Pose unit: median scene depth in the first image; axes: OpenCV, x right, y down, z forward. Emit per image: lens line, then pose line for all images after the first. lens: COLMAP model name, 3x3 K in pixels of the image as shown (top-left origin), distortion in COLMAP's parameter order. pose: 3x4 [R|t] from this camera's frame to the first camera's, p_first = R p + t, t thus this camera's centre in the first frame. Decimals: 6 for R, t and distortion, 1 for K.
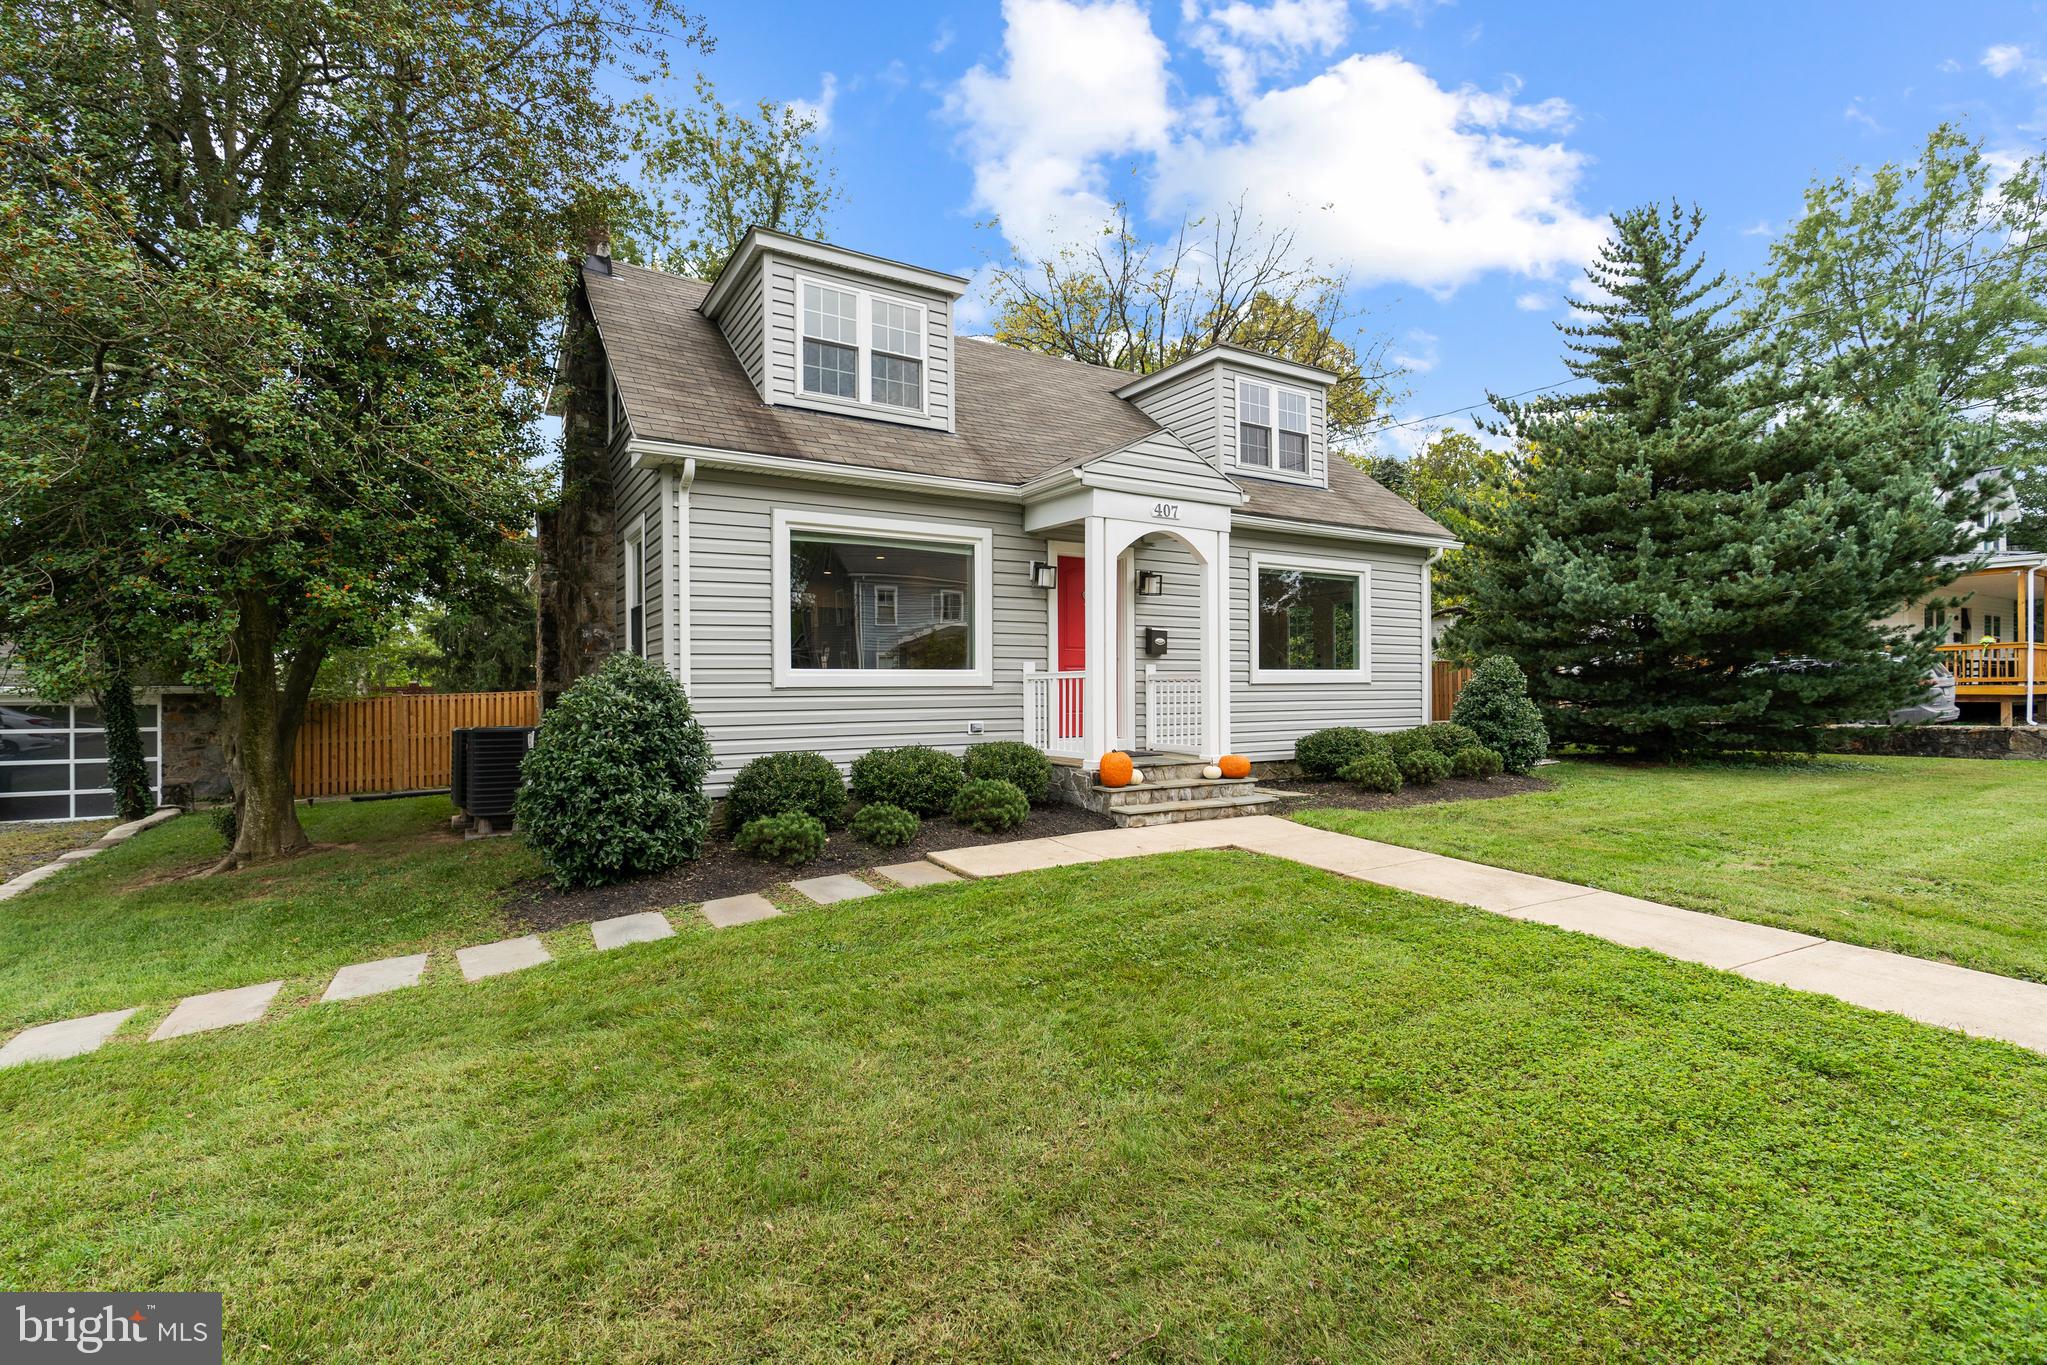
lens RADIAL K [[923.6, 0, 1016.0], [0, 923.6, 674.8], [0, 0, 1]] dist [-0.003453, -0.001008]
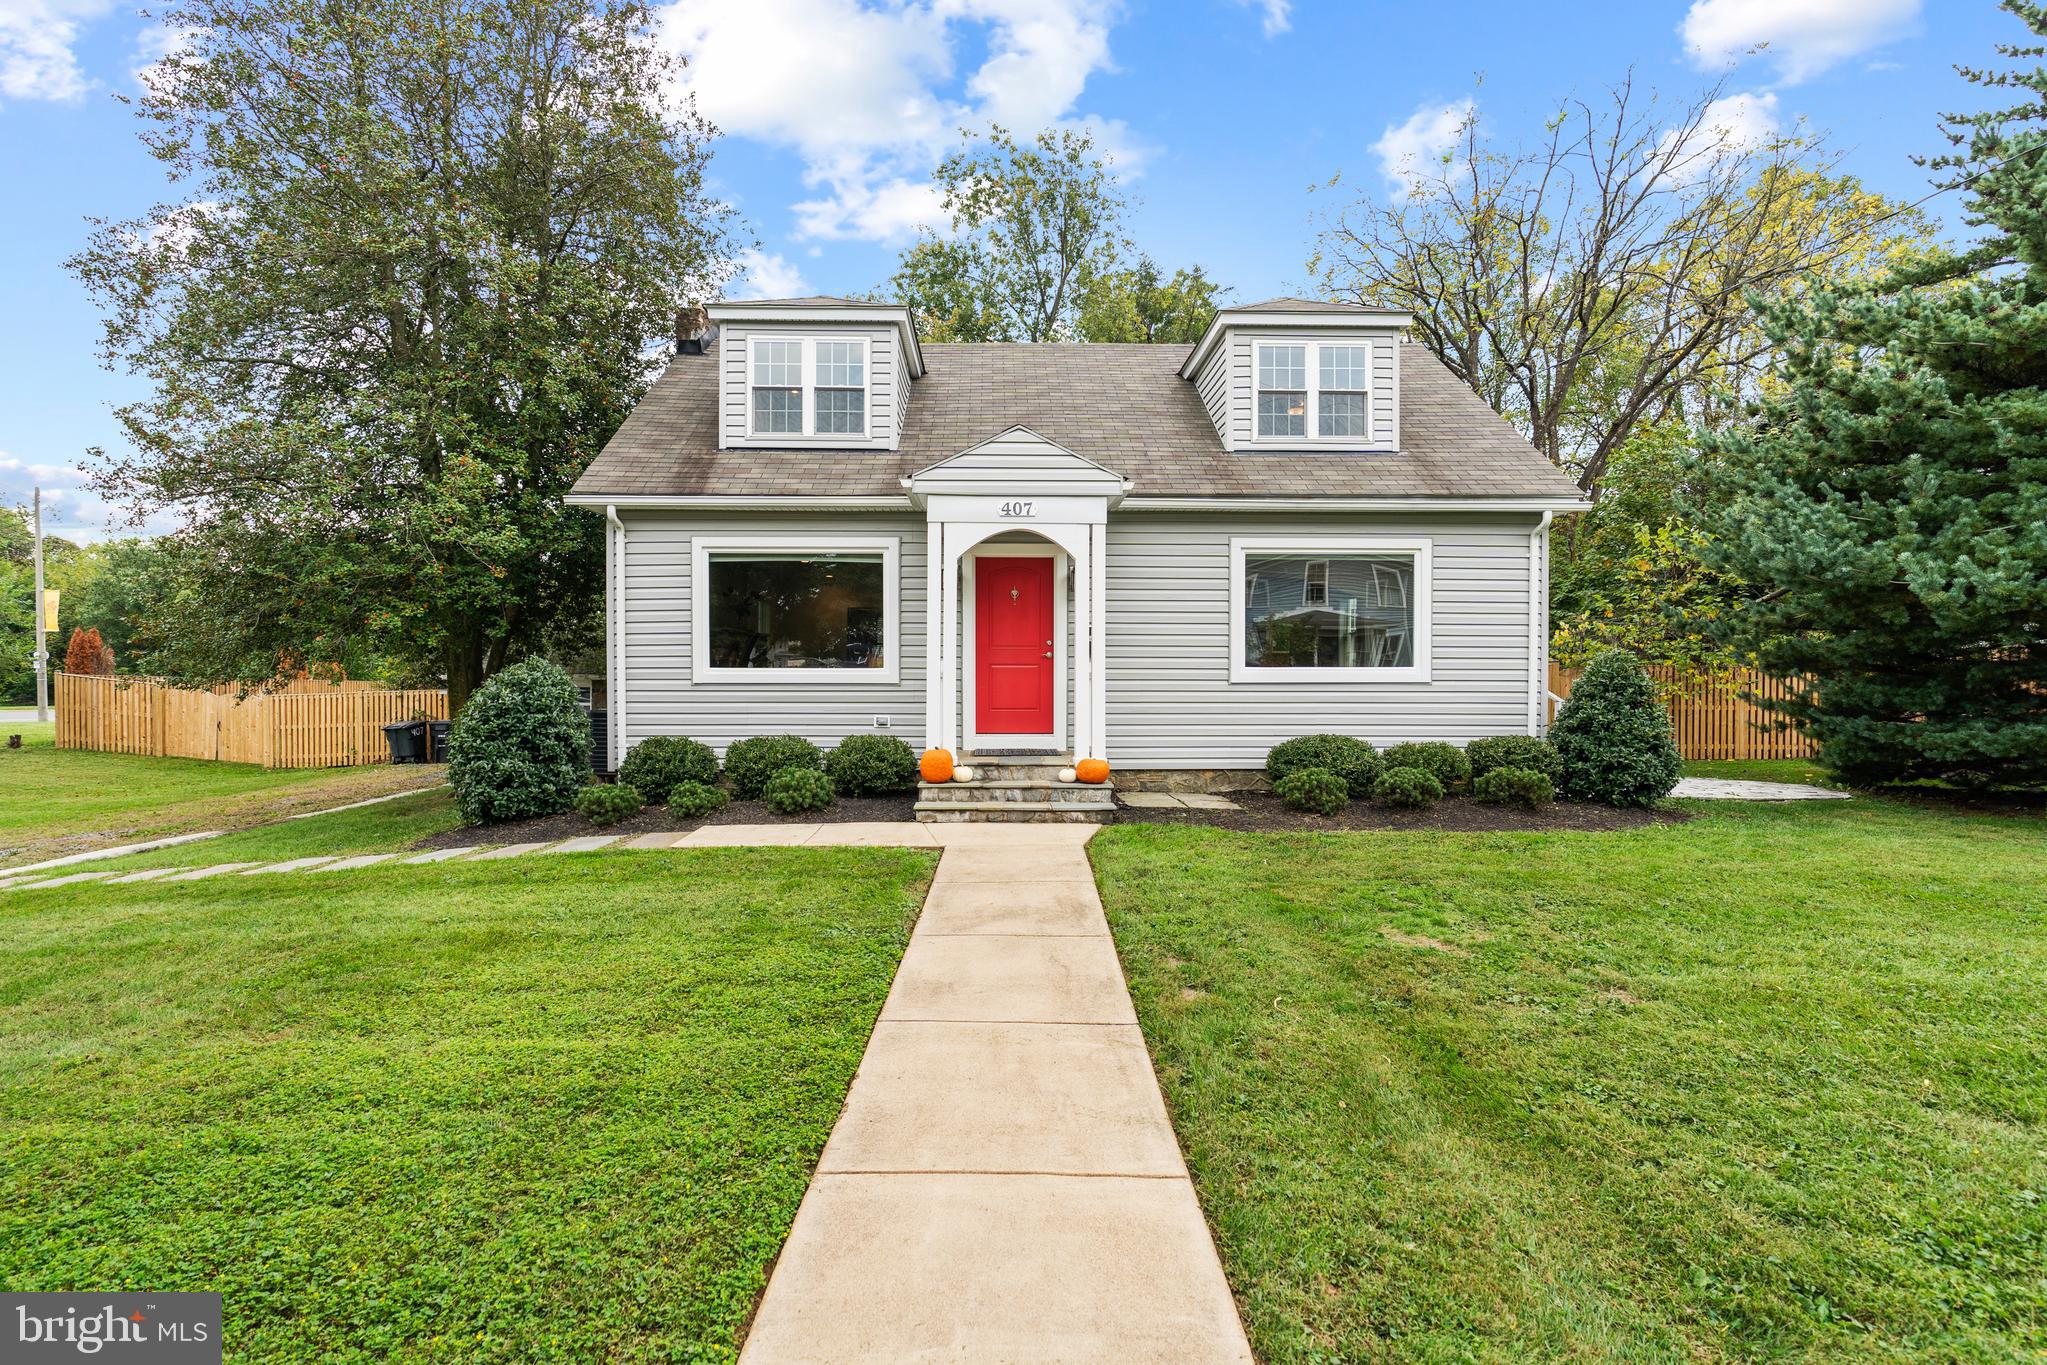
lens RADIAL K [[923.6, 0, 1020.6], [0, 923.6, 675.7], [0, 0, 1]] dist [-0.003453, -0.001008]
pose [[0.866162, 0.005875, -0.499729, 0.636698], [-0.000450, 0.999940, 0.010976, -0.008975], [0.499764, -0.009282, 0.866112, 0.138200]]
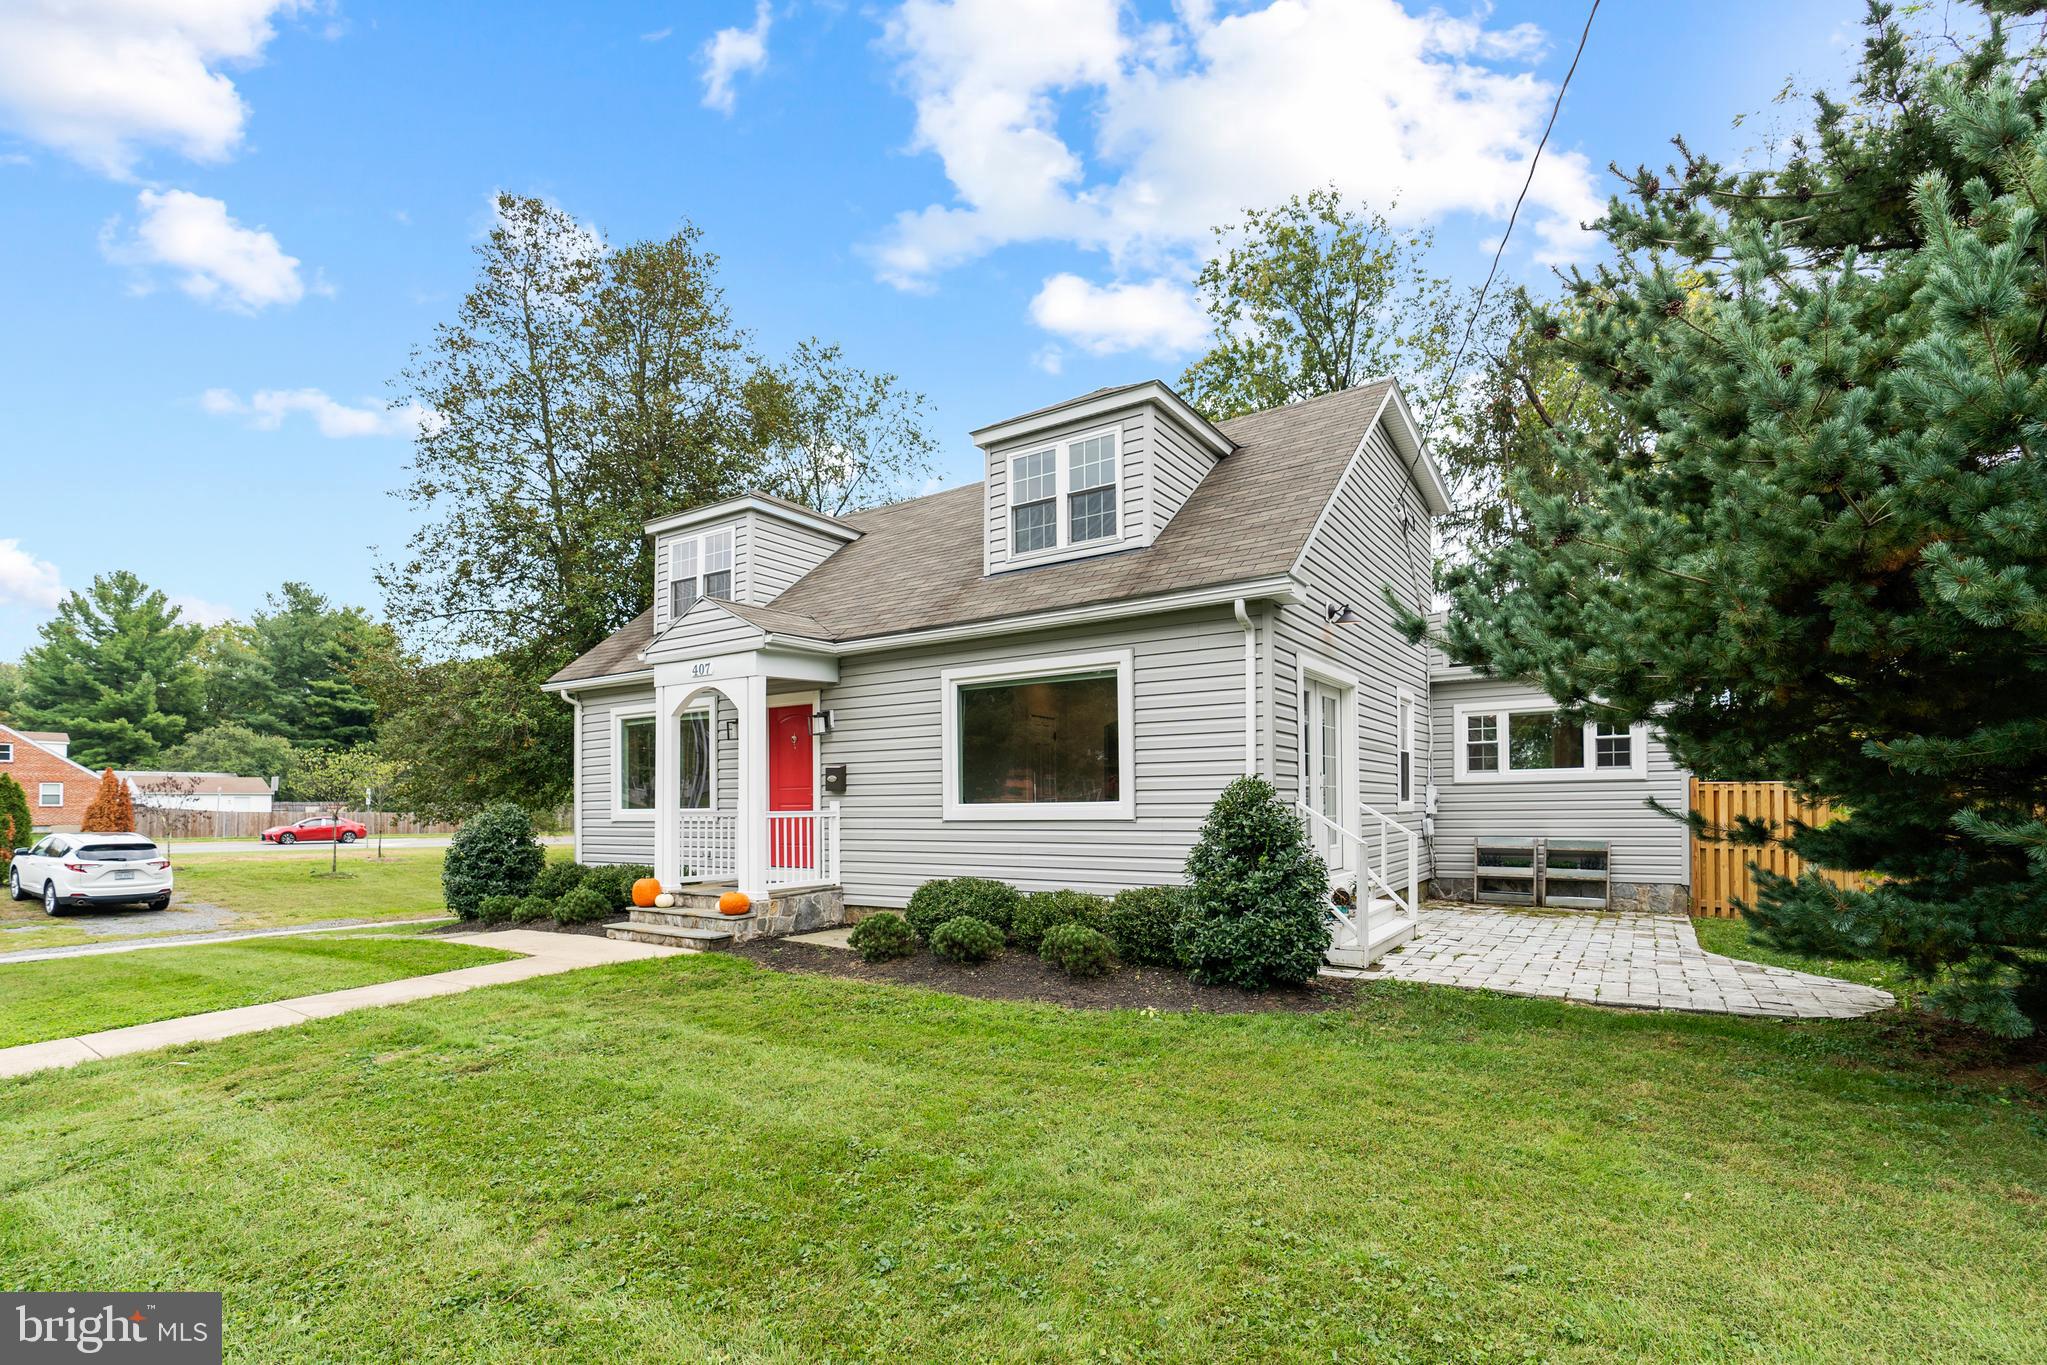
lens RADIAL K [[923.6, 0, 1028.8], [0, 923.6, 796.8], [0, 0, 1]] dist [-0.003453, -0.001008]
pose [[0.436758, -0.007994, -0.899543, 1.294777], [0.017397, 0.999849, -0.000439, -0.013030], [0.899411, -0.015457, 0.436831, 0.833368]]
